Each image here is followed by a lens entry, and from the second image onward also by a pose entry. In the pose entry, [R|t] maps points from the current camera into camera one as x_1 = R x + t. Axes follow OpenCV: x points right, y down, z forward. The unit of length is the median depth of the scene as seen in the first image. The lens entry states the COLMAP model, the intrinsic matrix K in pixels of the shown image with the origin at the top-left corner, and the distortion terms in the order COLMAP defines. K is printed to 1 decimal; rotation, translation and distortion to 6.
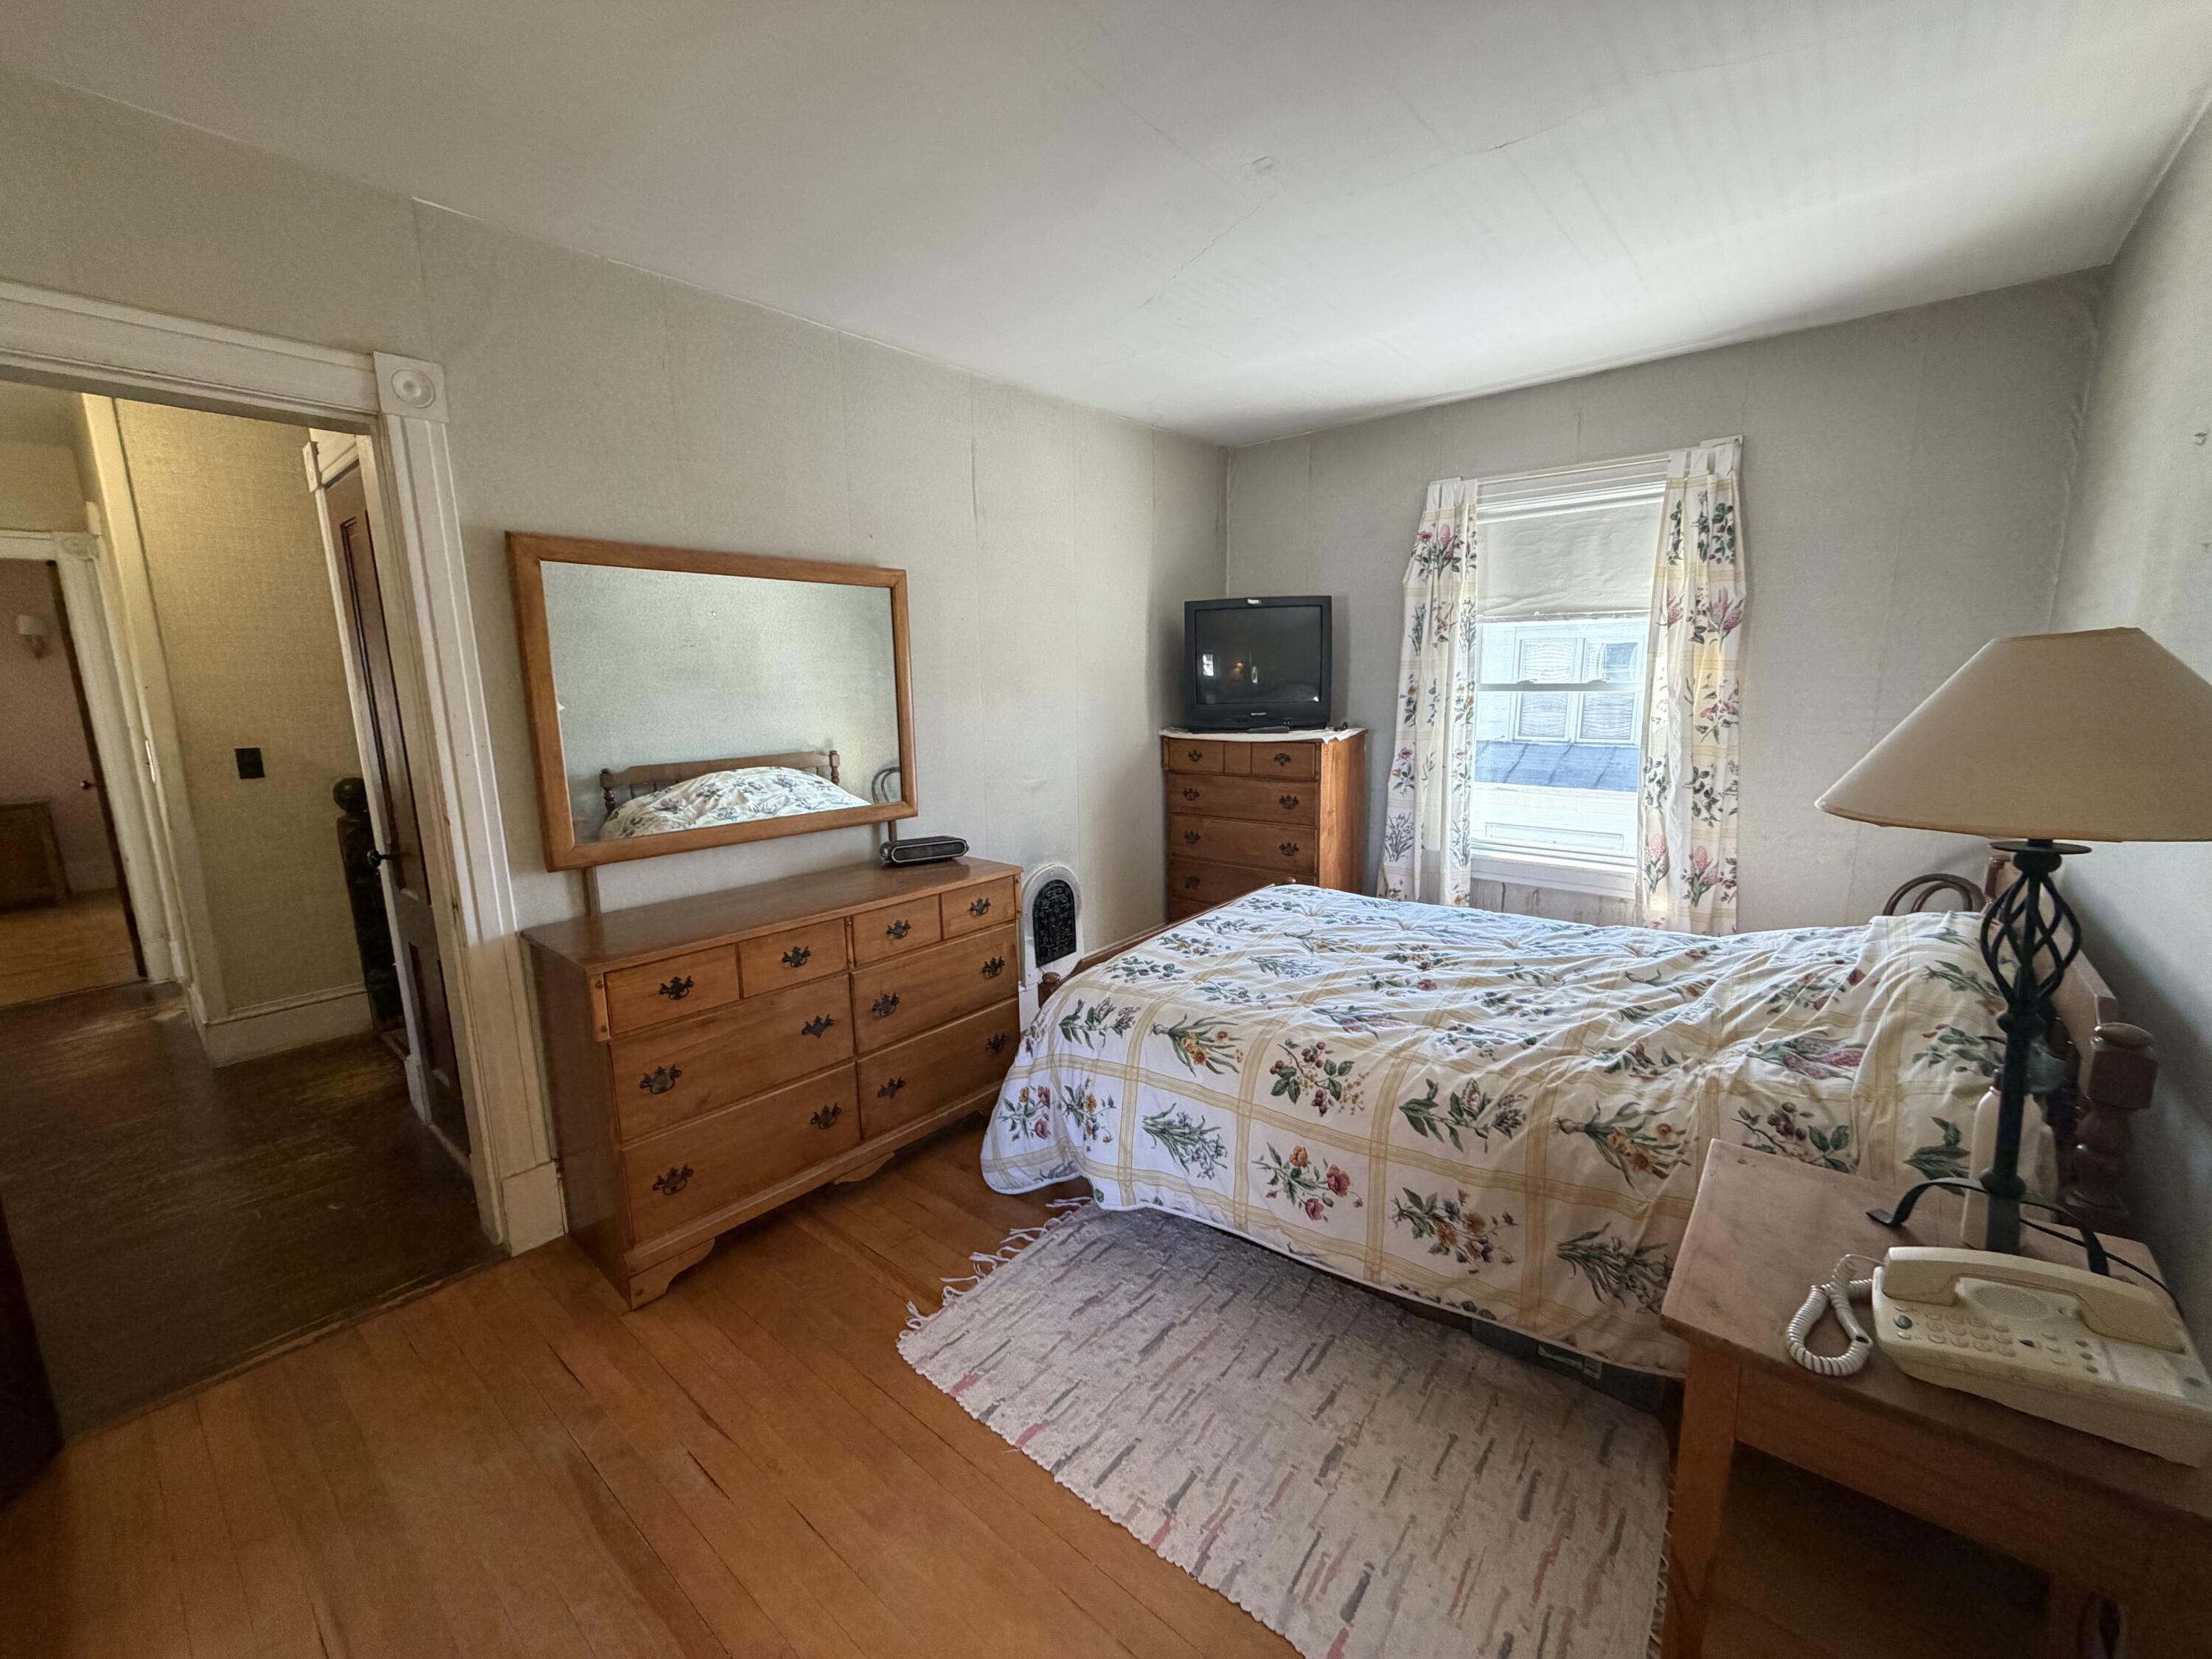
lens RADIAL K [[879.9, 0, 1110.4], [0, 879.9, 832.8], [0, 0, 1]] dist [-0.000592, -0.000278]
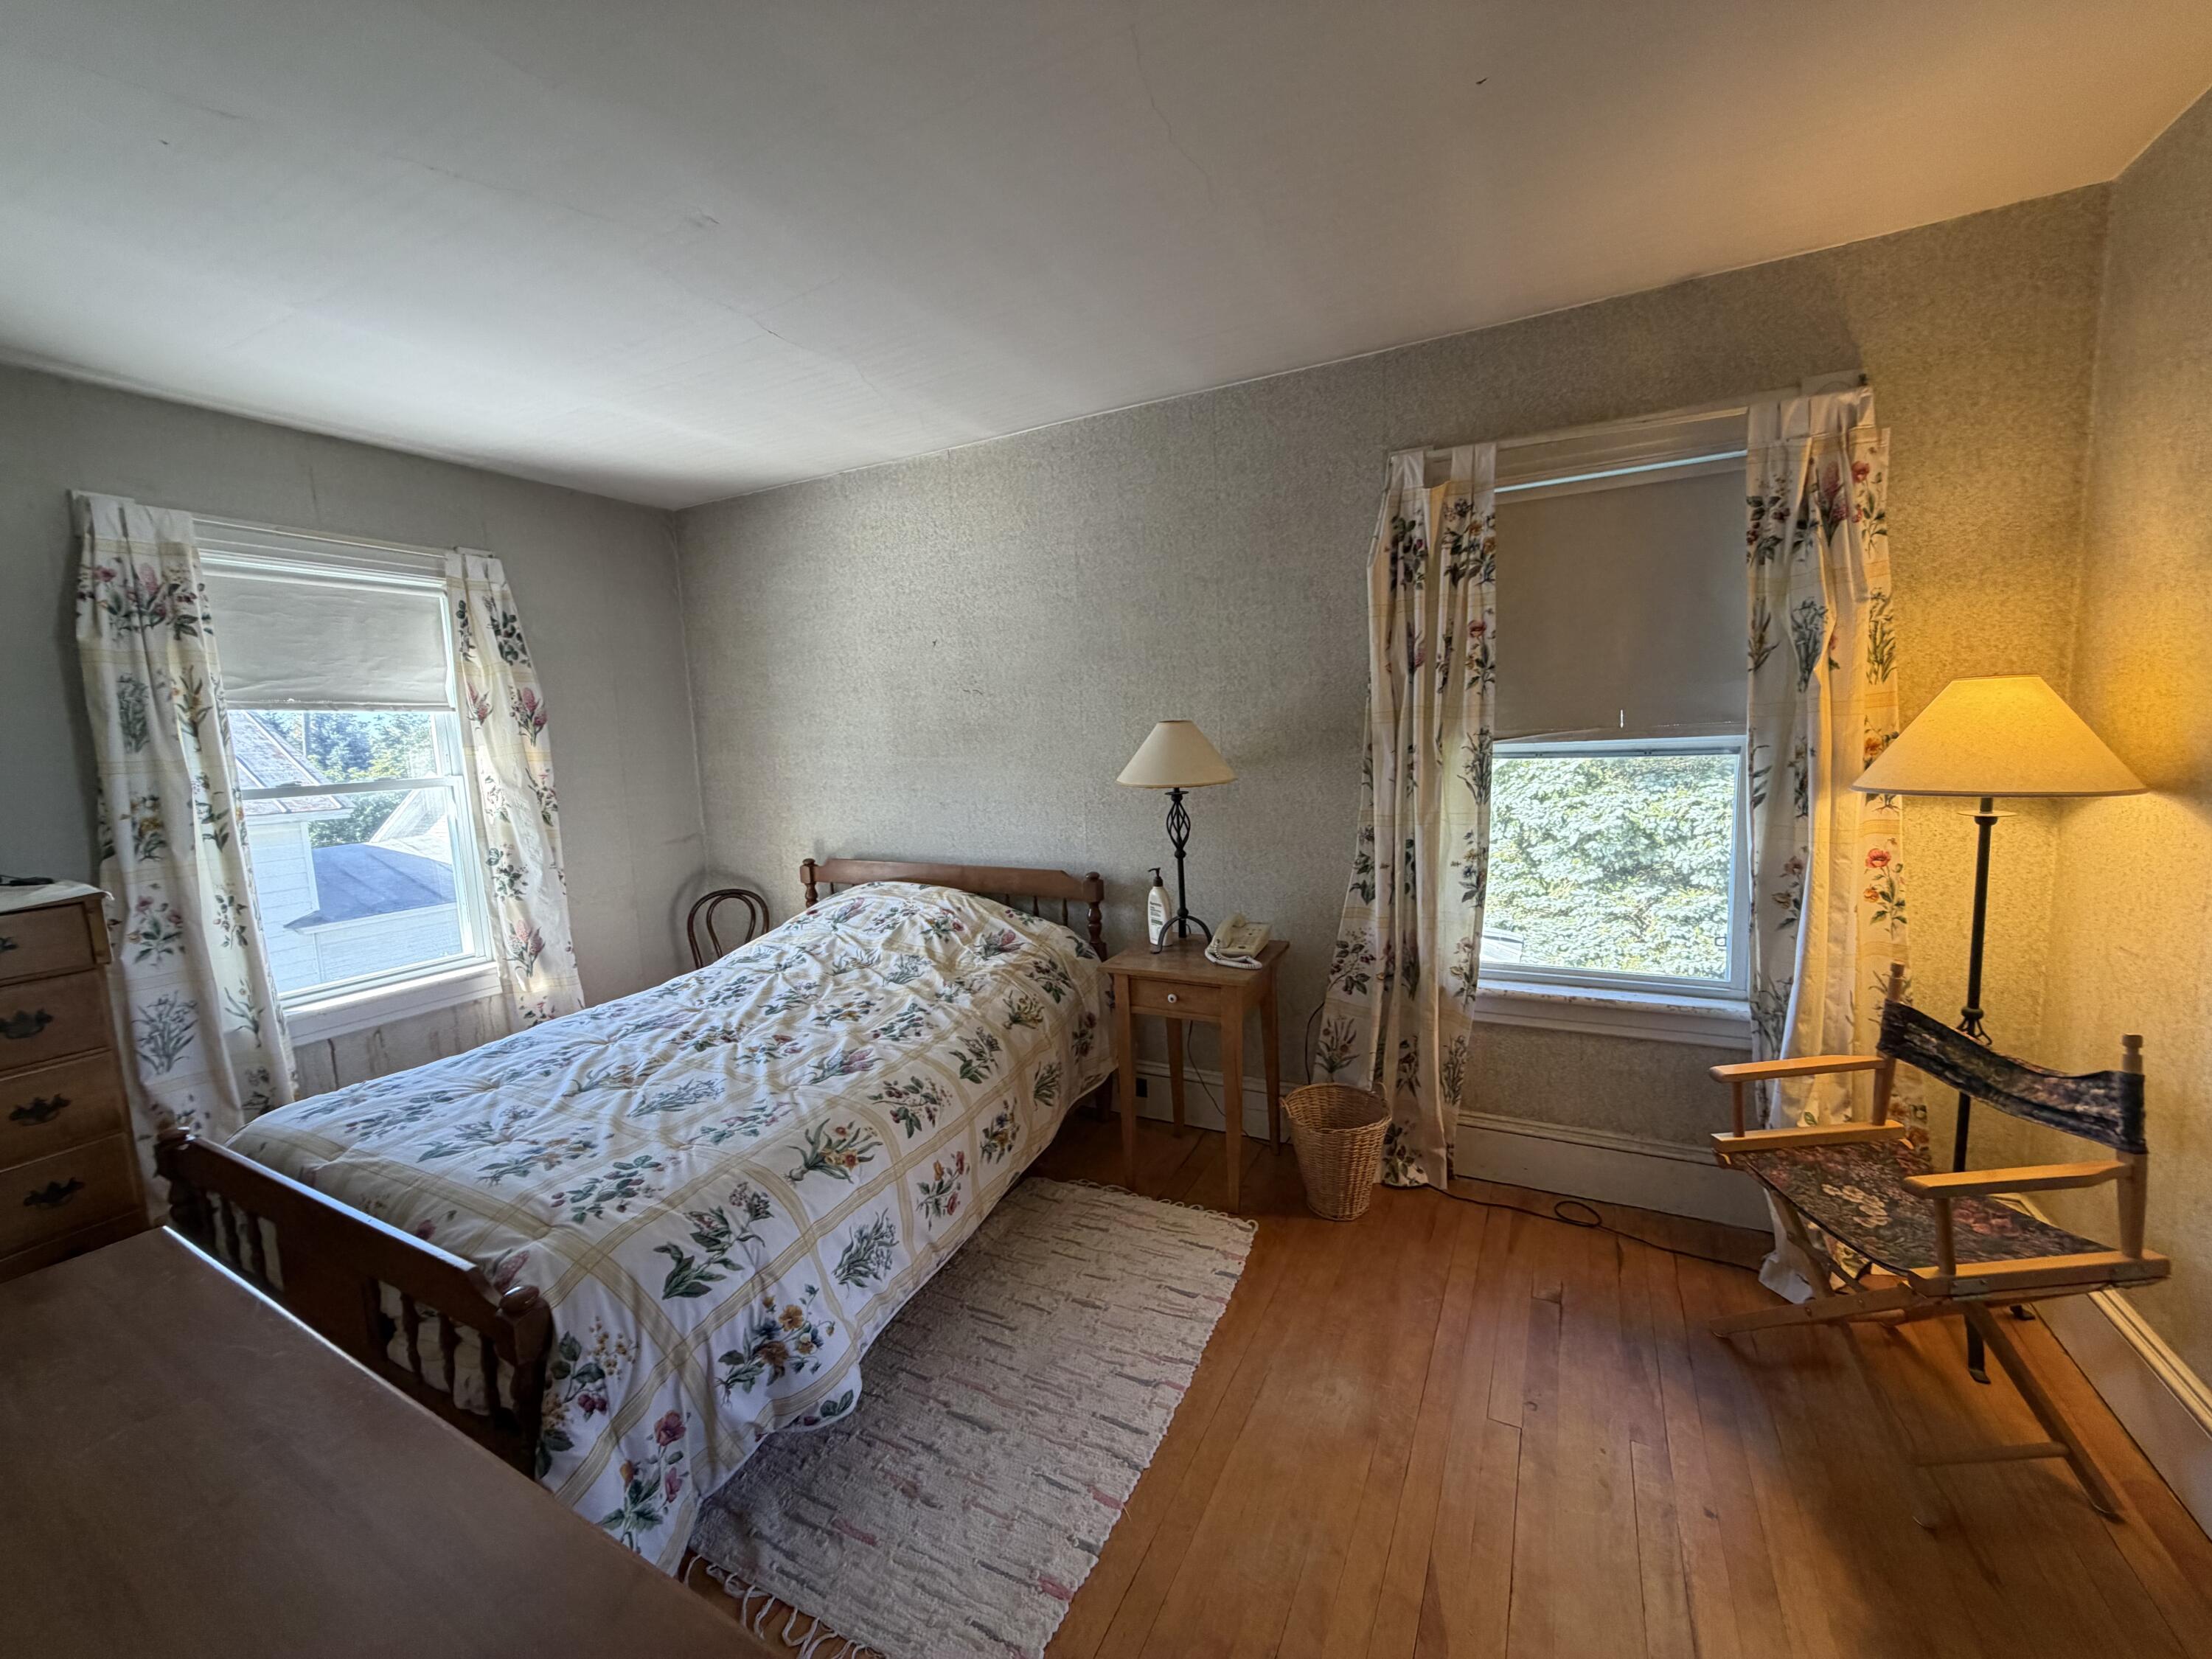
lens RADIAL K [[879.9, 0, 1102.9], [0, 879.9, 826.4], [0, 0, 1]] dist [-0.000592, -0.000278]
pose [[-0.213237, -0.082817, 0.973484, -0.689030], [0.217252, 0.967435, 0.129891, -0.121364], [-0.952539, 0.239189, -0.188301, 0.705492]]
